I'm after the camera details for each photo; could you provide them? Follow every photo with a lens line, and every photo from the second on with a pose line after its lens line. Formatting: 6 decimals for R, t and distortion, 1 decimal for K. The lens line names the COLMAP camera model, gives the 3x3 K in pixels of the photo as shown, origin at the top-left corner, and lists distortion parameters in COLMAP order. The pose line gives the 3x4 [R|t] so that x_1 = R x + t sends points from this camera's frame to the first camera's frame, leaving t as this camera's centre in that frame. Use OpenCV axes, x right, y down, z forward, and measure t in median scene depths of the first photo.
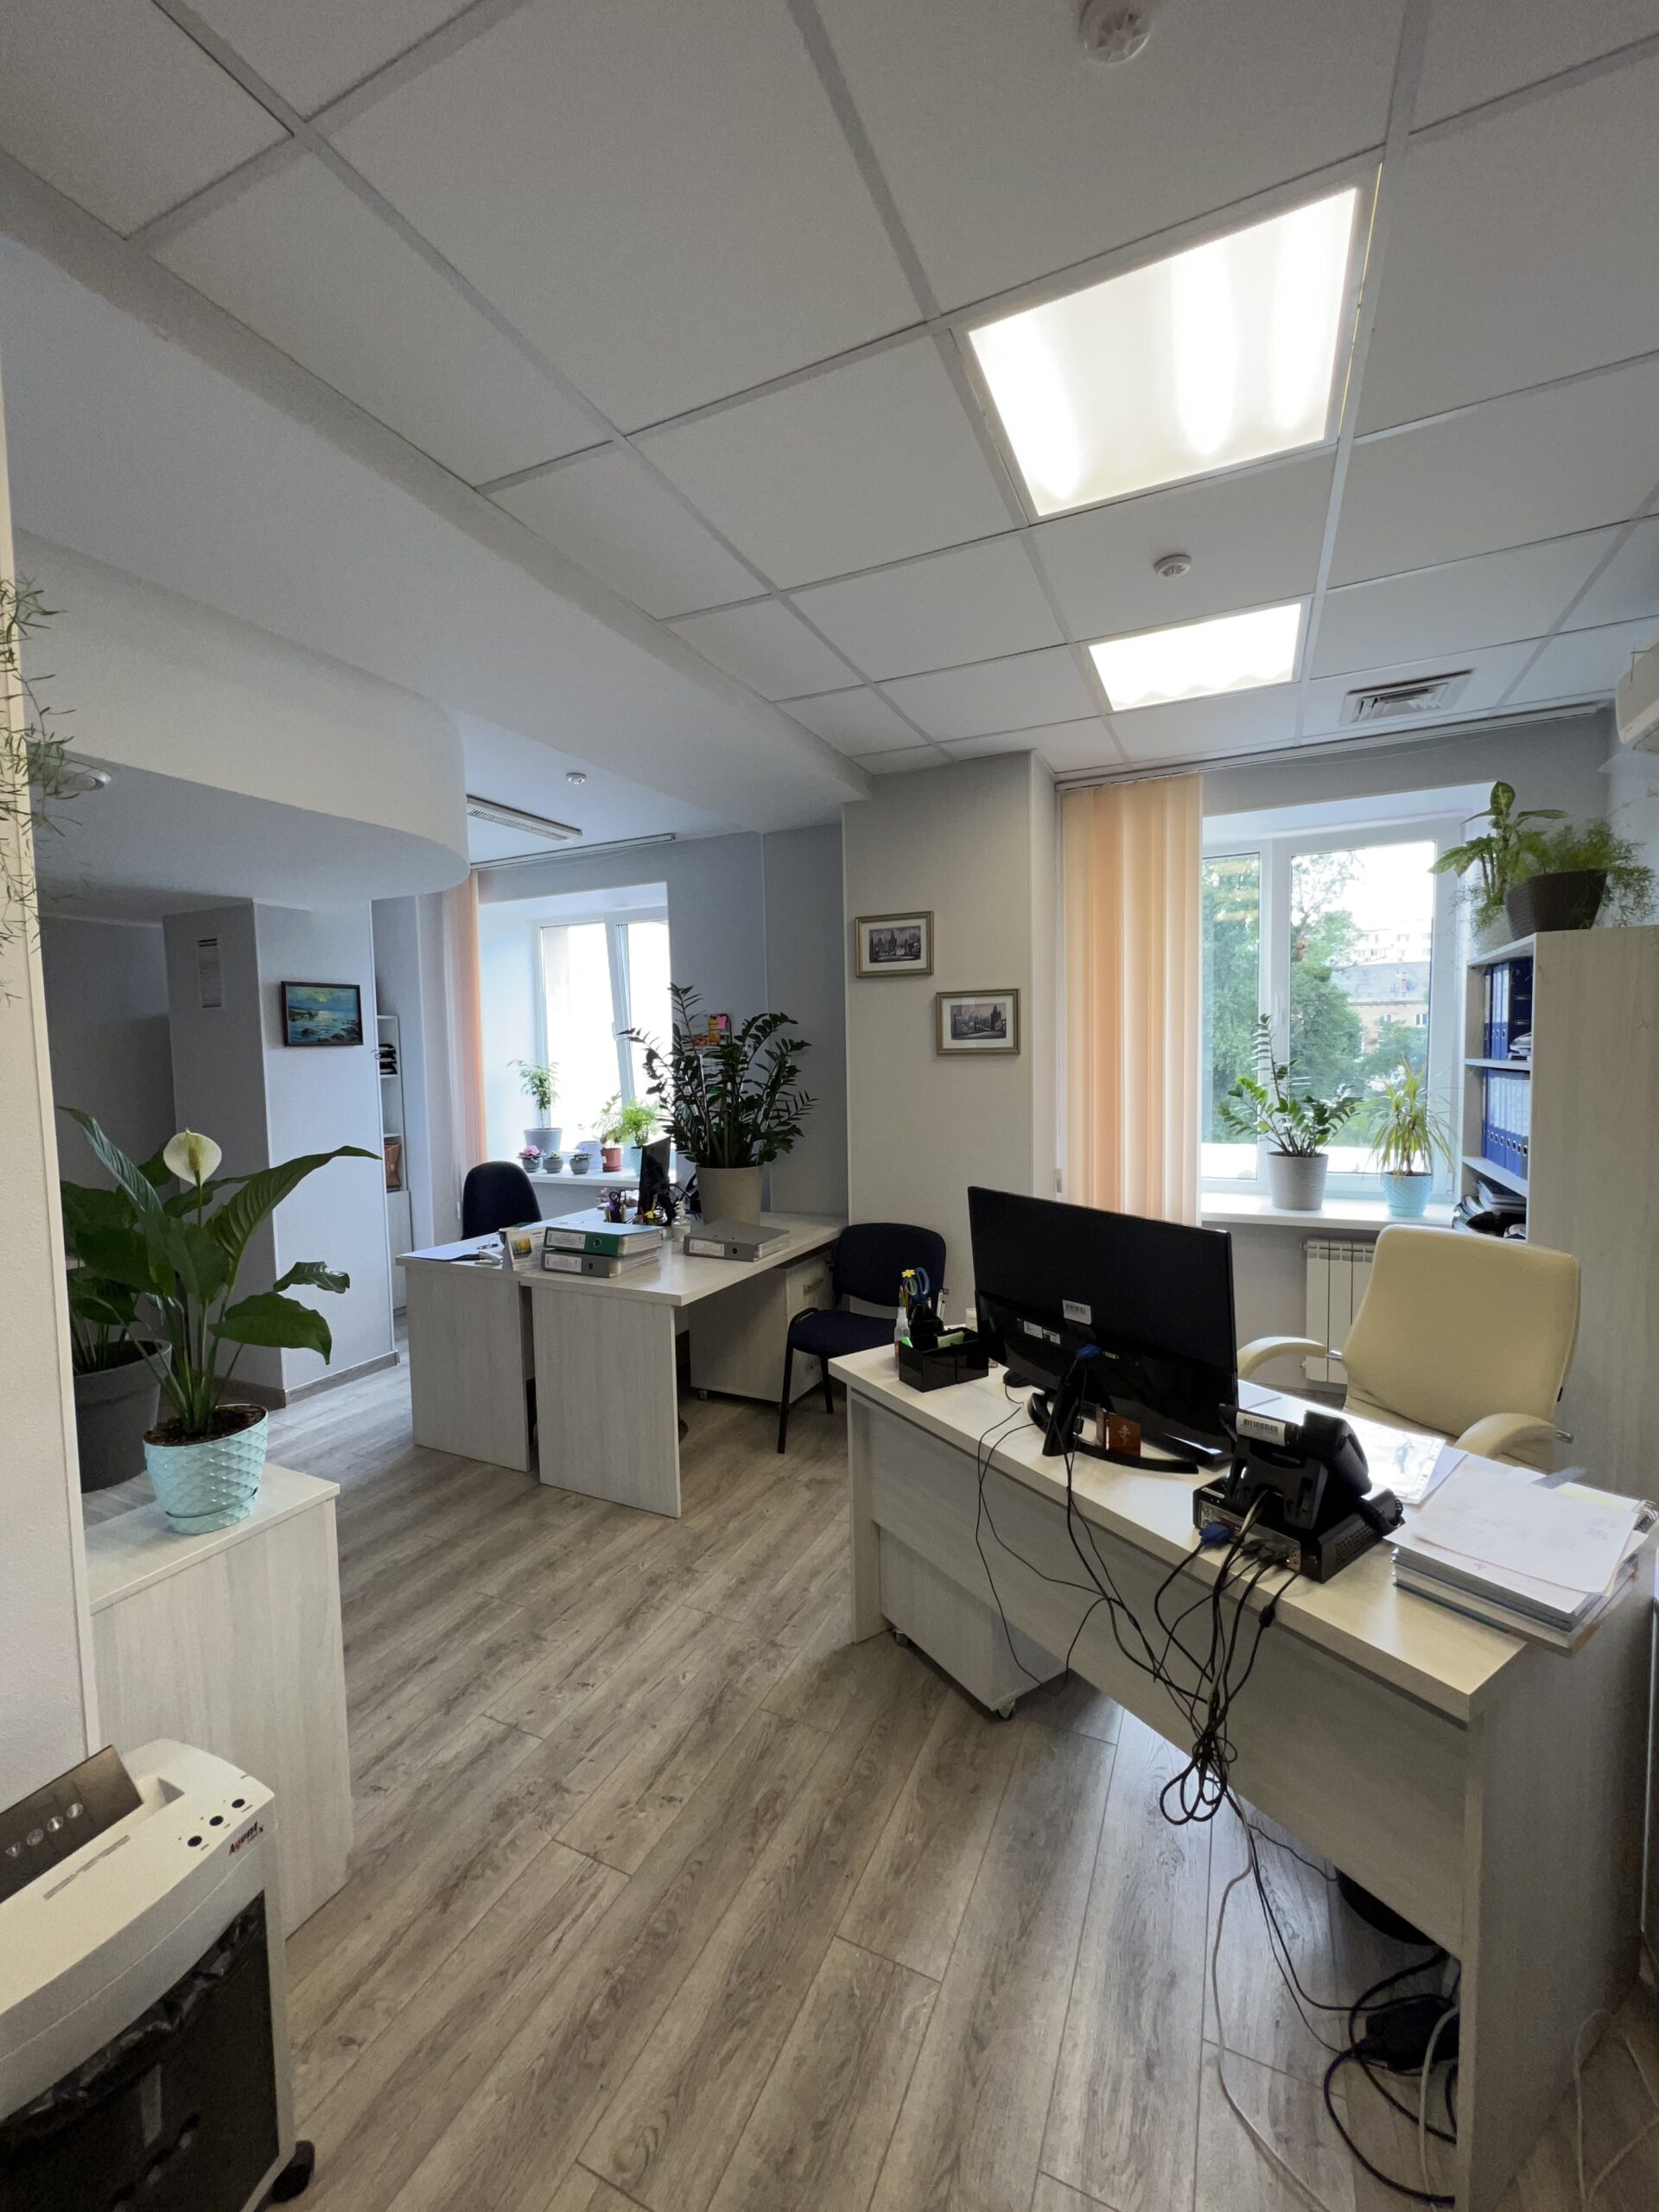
lens RADIAL K [[883.7, 0, 833.4], [0, 883.7, 1097.1], [0, 0, 1]] dist [0.000789, 0.000348]
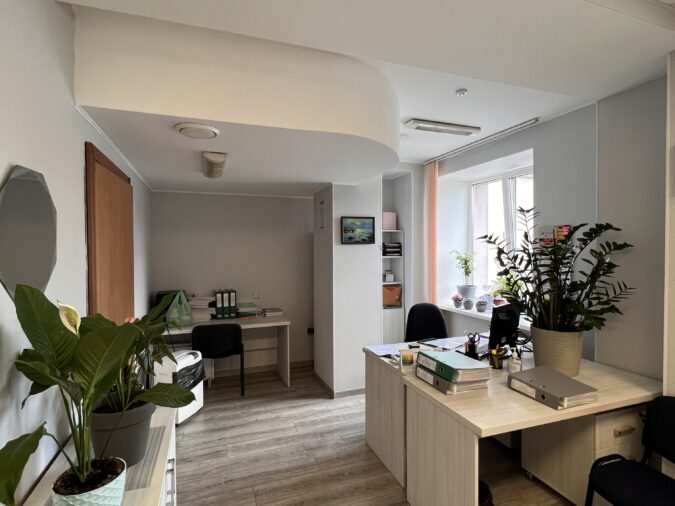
lens RADIAL K [[356.9, 0, 338.3], [0, 356.9, 253.6], [0, 0, 1]] dist [-0.001220, 0.000691]
pose [[0.714173, 0.026827, -0.699455, 0.035536], [-0.043587, 0.999030, -0.006187, -0.026058], [0.698611, 0.034906, 0.714650, 0.316966]]
